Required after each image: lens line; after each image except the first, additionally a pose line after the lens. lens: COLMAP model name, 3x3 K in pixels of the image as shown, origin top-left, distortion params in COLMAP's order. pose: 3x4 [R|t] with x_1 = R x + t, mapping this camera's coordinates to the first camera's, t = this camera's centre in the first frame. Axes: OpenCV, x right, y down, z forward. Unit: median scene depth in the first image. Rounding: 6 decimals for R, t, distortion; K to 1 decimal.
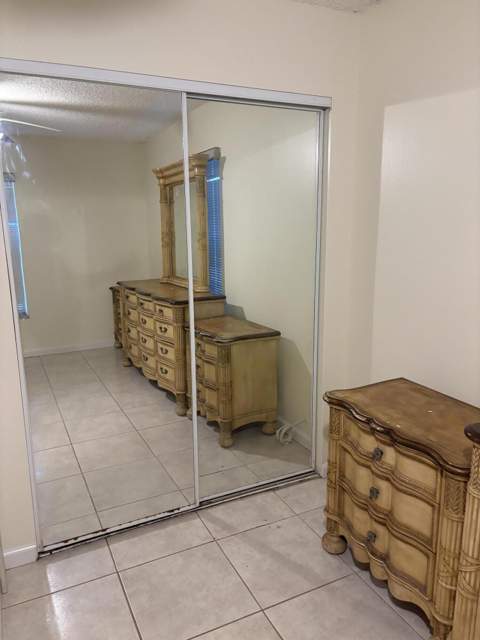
lens RADIAL K [[490.5, 0, 240.3], [0, 490.5, 336.0], [0, 0, 1]] dist [0.088781, -0.068261]
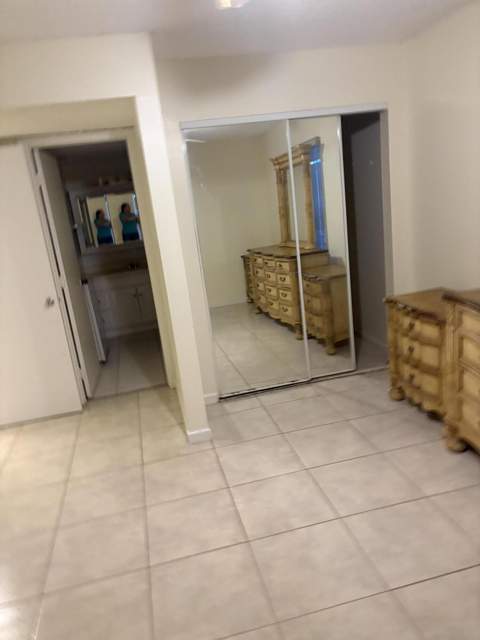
lens RADIAL K [[490.5, 0, 240.3], [0, 490.5, 336.0], [0, 0, 1]] dist [0.088781, -0.068261]
pose [[0.967280, -0.042124, -0.250192, 0.064229], [0.054724, 0.997548, 0.043617, 0.078582], [0.247741, -0.055881, 0.967213, -0.359701]]
